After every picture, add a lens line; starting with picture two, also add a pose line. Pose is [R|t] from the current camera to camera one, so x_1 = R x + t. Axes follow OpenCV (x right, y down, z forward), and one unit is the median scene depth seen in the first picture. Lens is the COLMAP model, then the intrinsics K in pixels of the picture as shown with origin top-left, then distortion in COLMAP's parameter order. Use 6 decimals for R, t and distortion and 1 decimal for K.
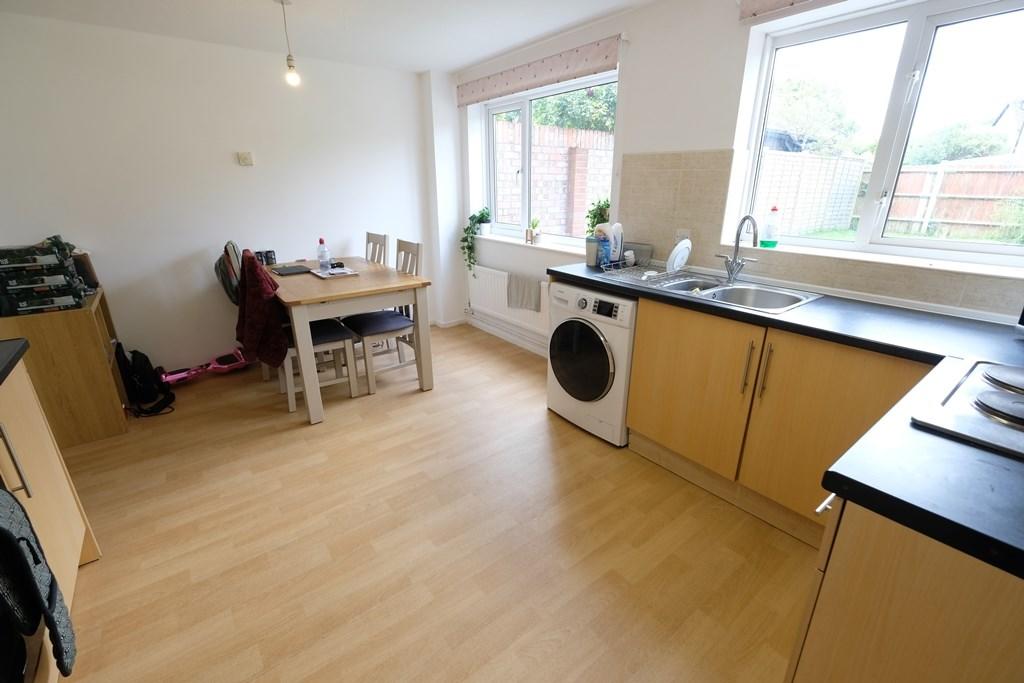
lens RADIAL K [[448.5, 0, 512.0], [0, 448.5, 341.5], [0, 0, 1]] dist [-0.002176, -0.000116]
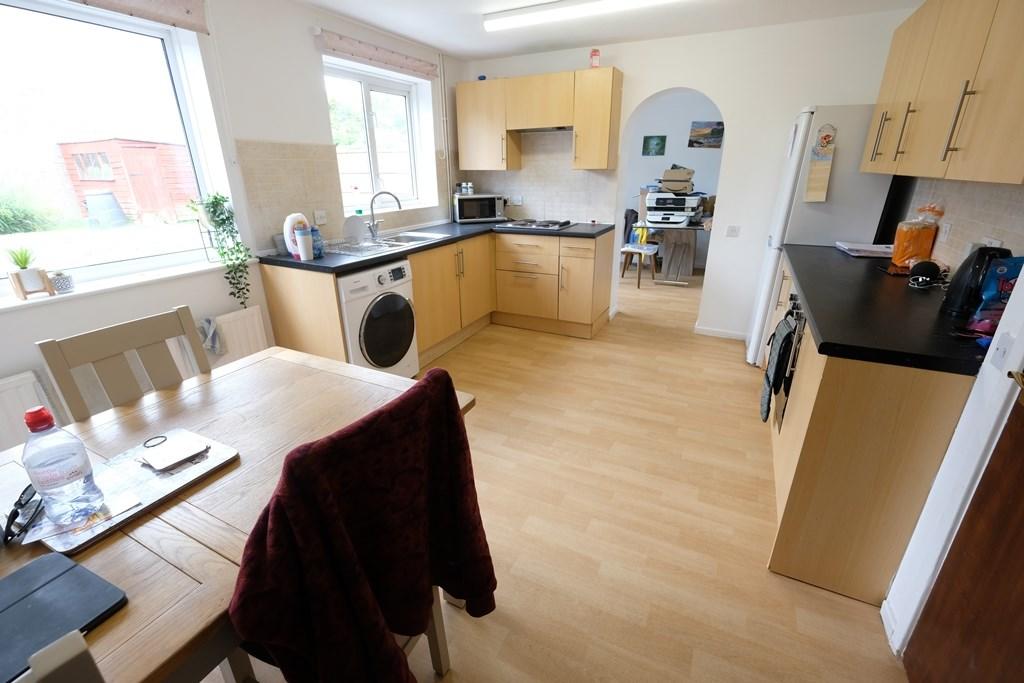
lens RADIAL K [[448.5, 0, 512.0], [0, 448.5, 341.5], [0, 0, 1]] dist [-0.002176, -0.000116]
pose [[-0.443176, -0.321768, 0.836696, -1.084252], [0.306985, 0.822450, 0.478891, -0.439119], [-0.842232, 0.469086, -0.265713, 1.221238]]
